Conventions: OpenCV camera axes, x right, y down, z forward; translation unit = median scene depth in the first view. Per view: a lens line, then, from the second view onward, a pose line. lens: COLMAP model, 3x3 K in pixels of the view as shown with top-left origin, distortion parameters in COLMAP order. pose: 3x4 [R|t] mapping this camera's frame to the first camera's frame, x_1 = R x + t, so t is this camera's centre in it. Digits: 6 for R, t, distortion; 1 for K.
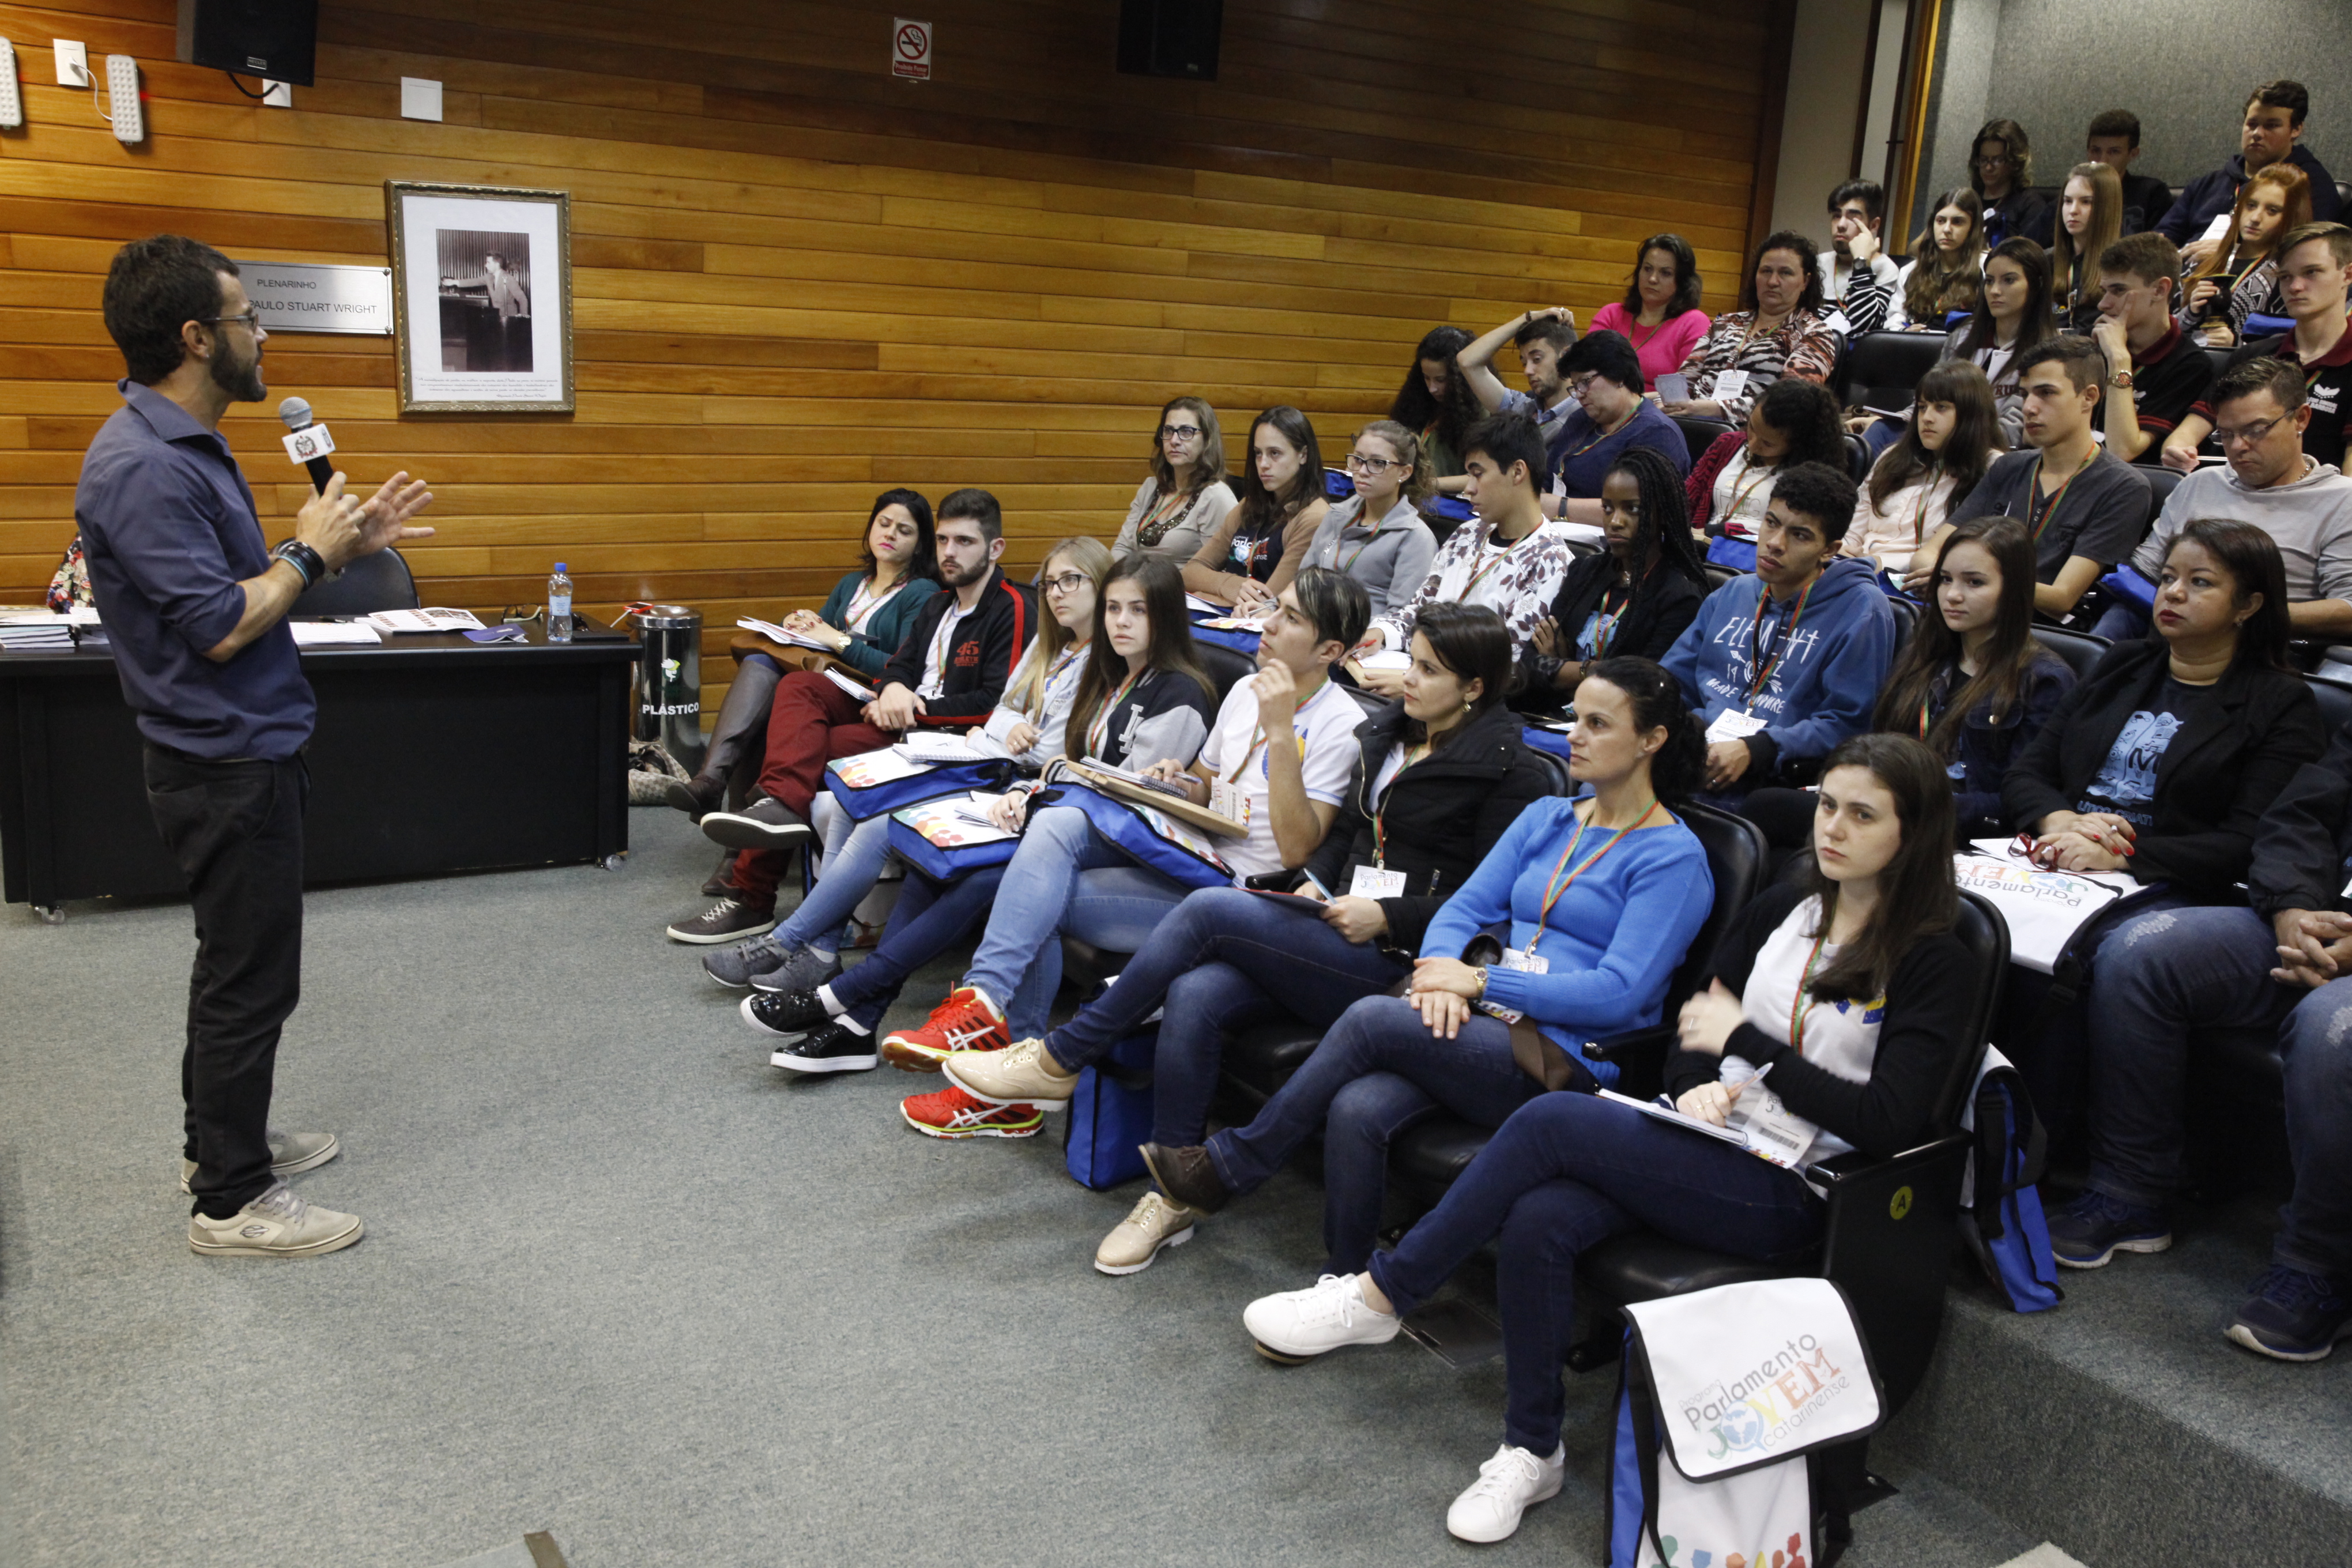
lens RADIAL K [[1952.9, 0, 1173.8], [0, 1952.9, 803.8], [0, 0, 1]] dist [-0.066223, 0.095503]
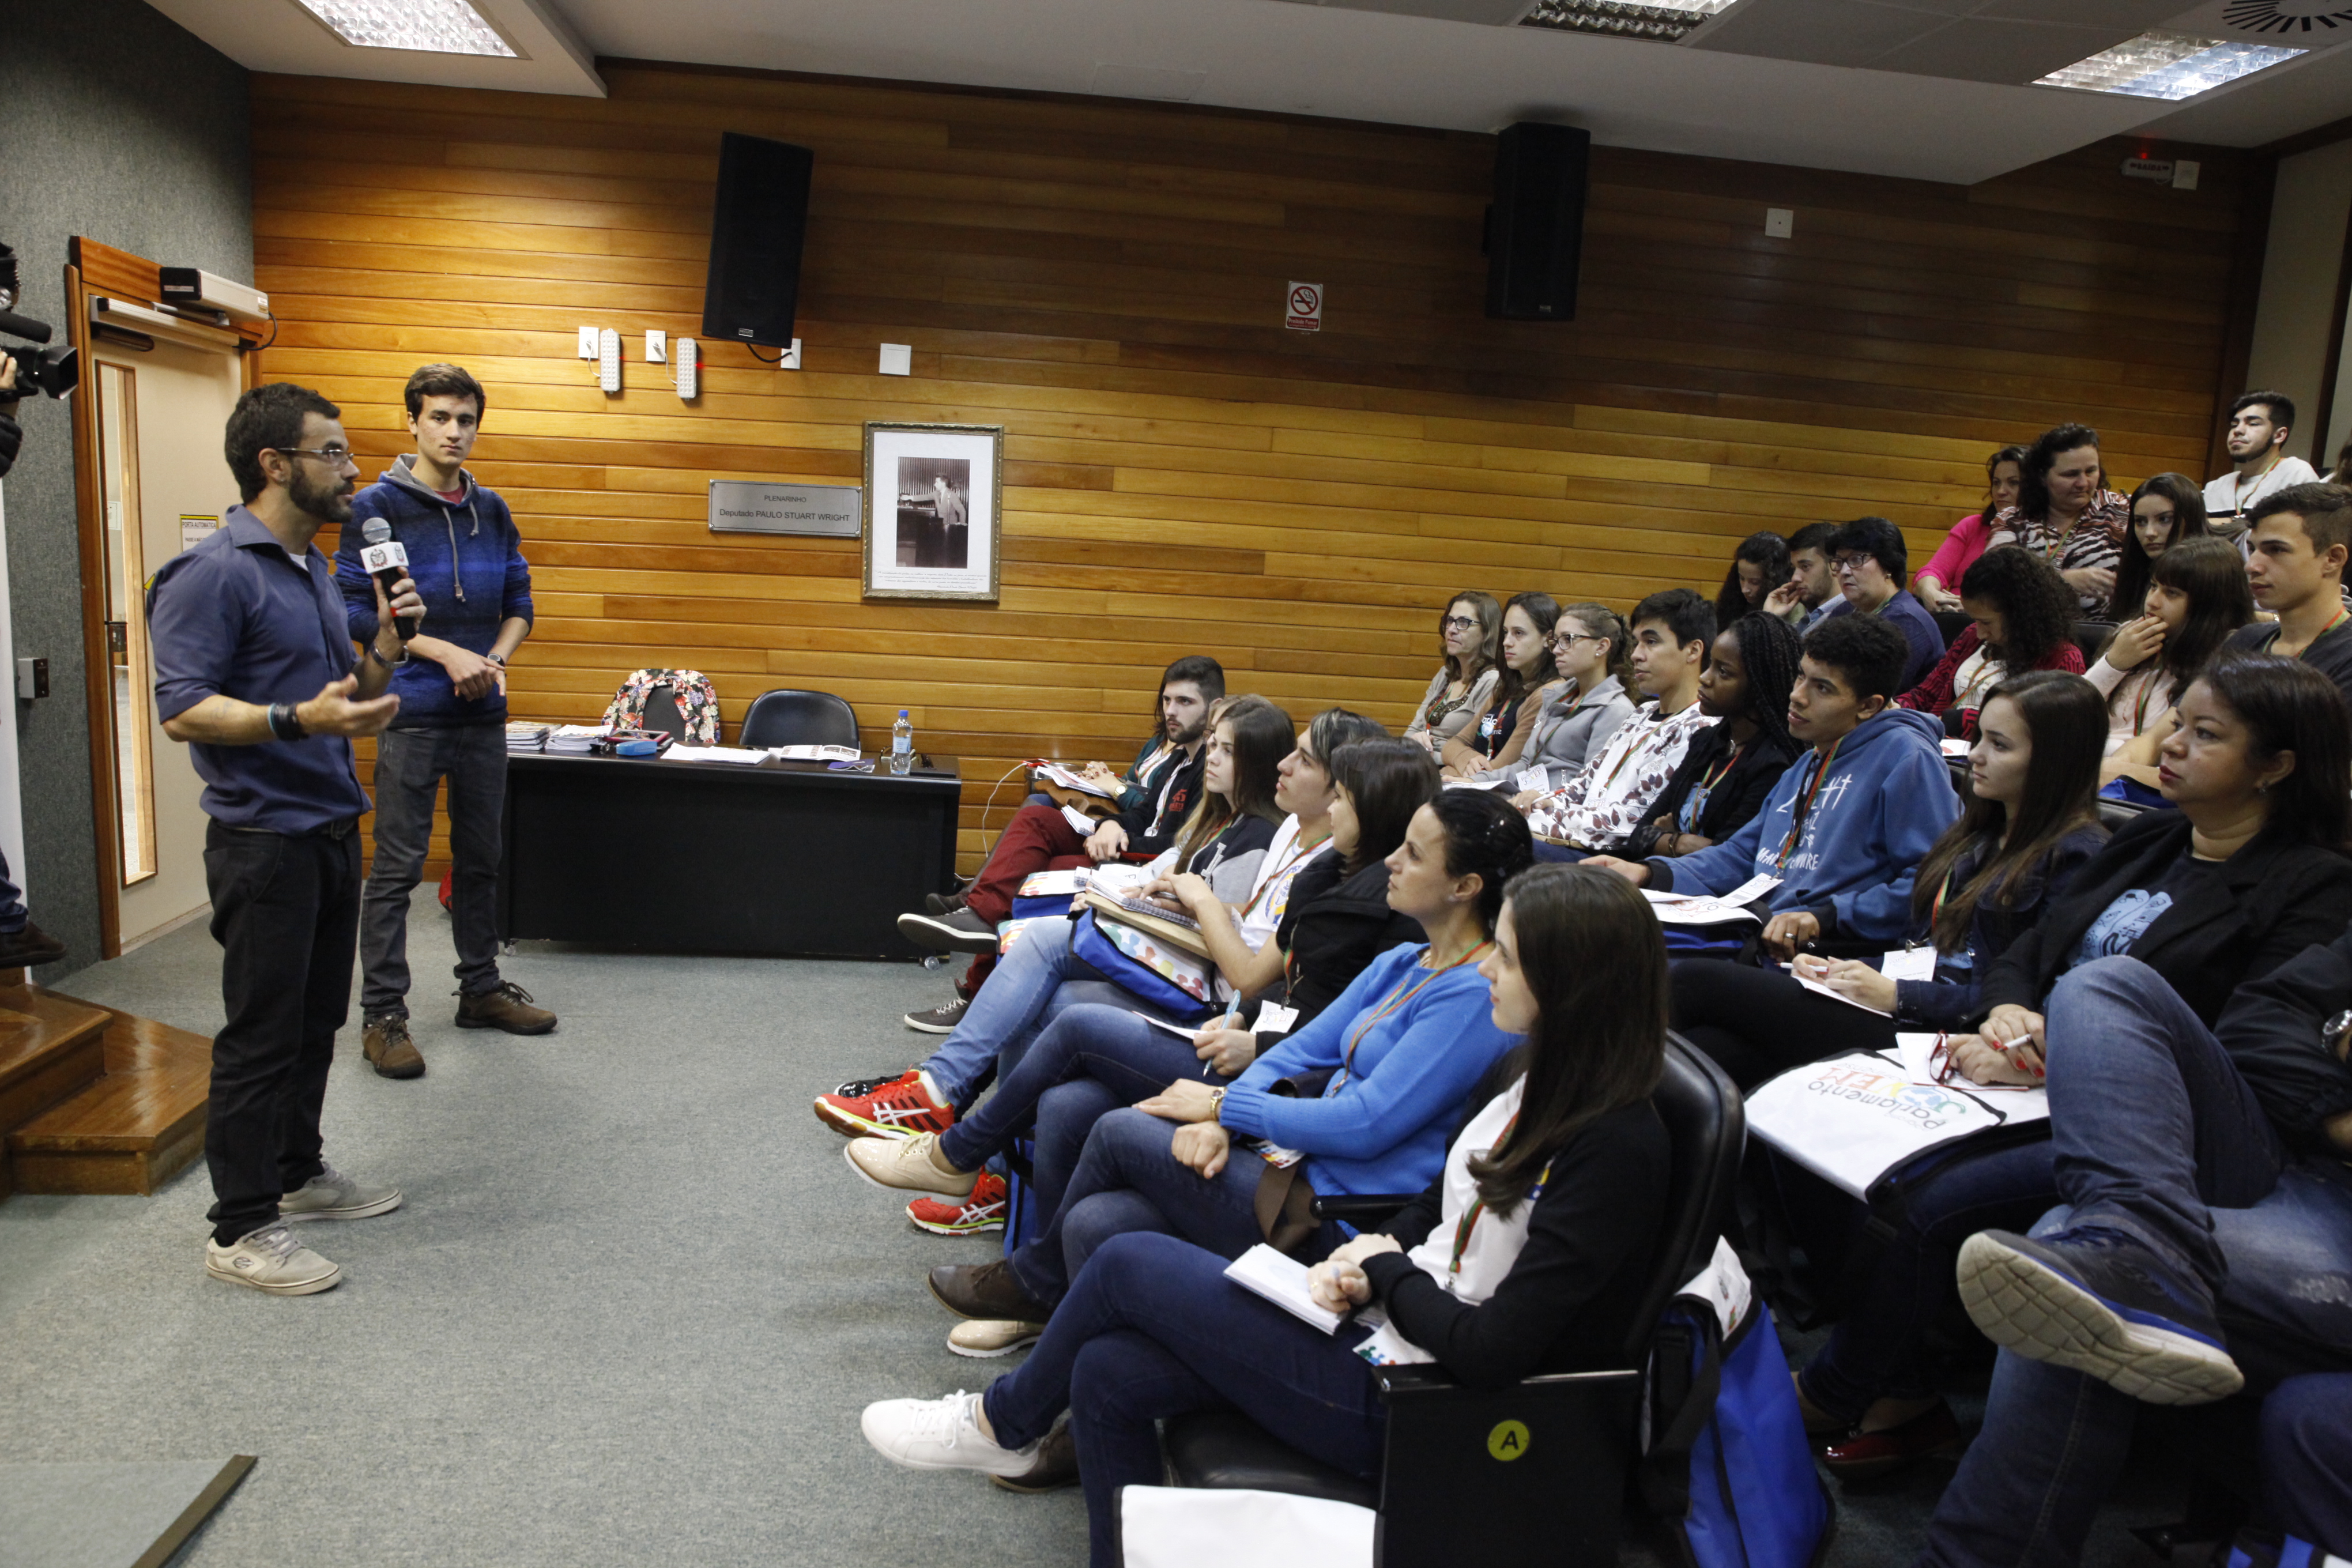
lens RADIAL K [[1604.2, 0, 1180.2], [0, 1604.2, 795.6], [0, 0, 1]] dist [-0.094864, 0.073095]
pose [[0.909084, 0.055940, -0.412840, 0.243347], [-0.107481, 0.988890, -0.102682, 0.012745], [0.402509, 0.137719, 0.904997, 0.158116]]
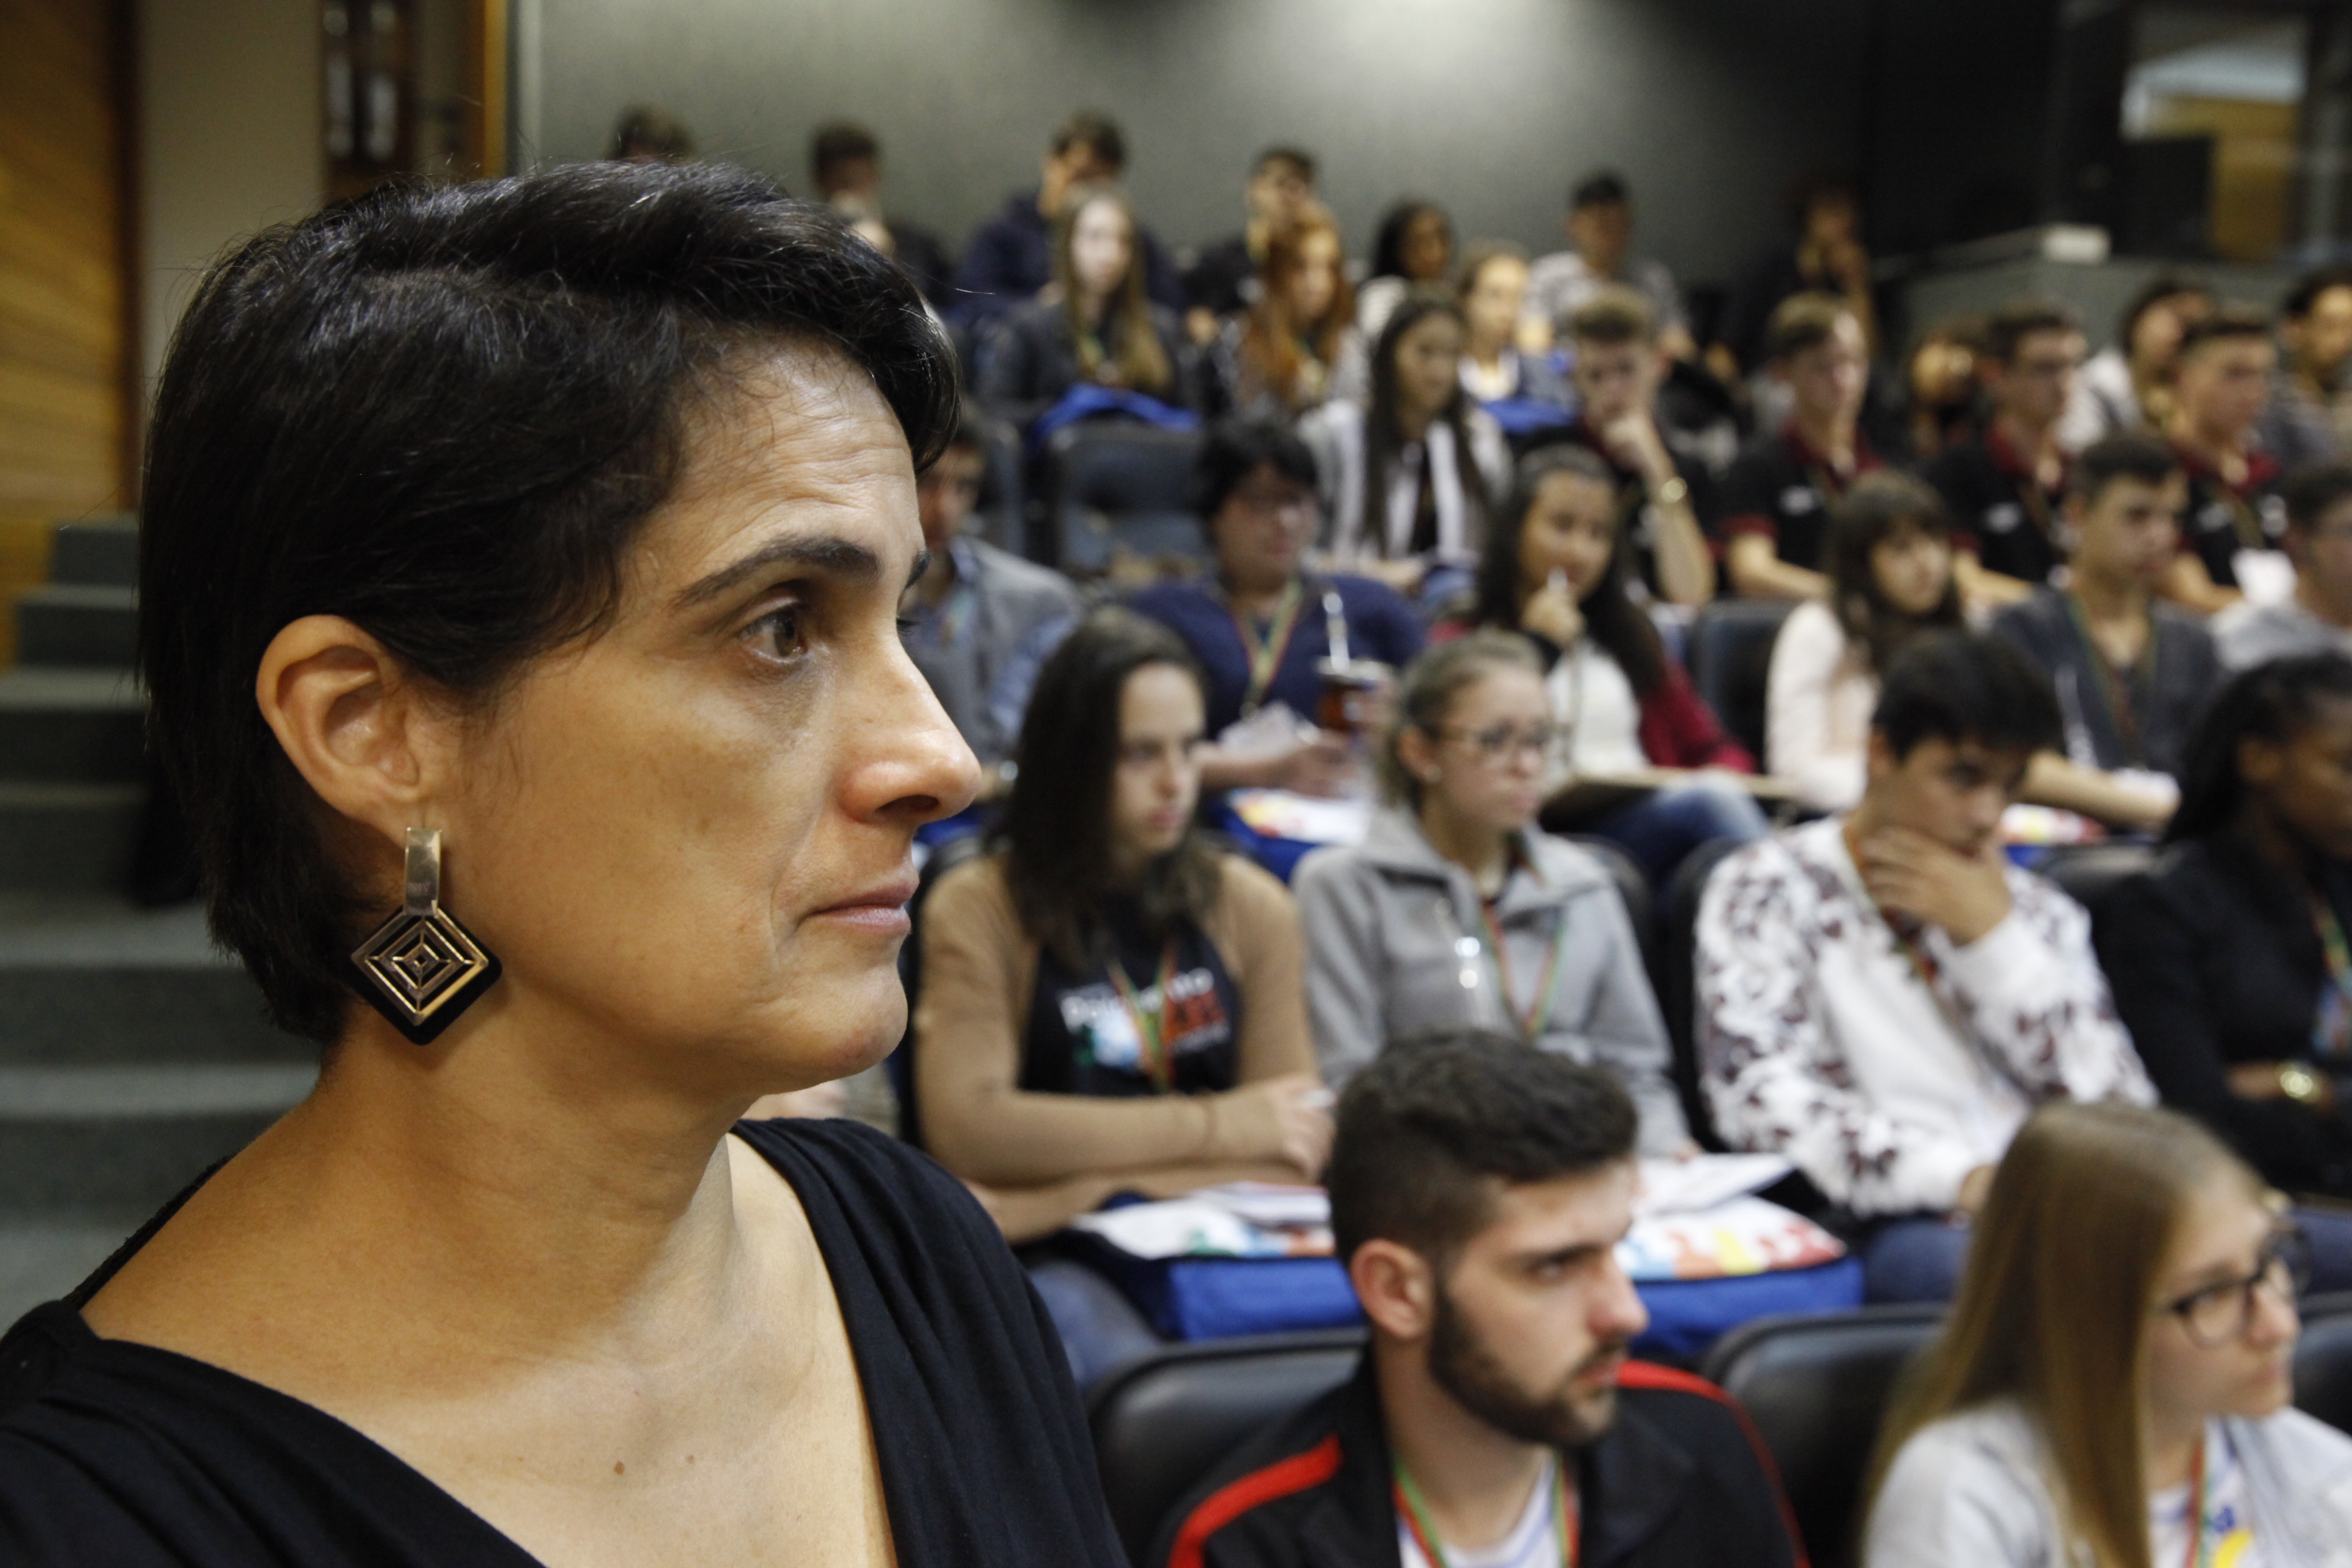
lens RADIAL K [[2300.4, 0, 1172.4], [0, 2300.4, 780.9], [0, 0, 1]] dist [0.020853, 0.000000]
pose [[0.335495, -0.132729, 0.932645, -0.340750], [0.215761, 0.974534, 0.061076, -0.197051], [-0.917001, 0.180738, 0.355589, 0.837117]]
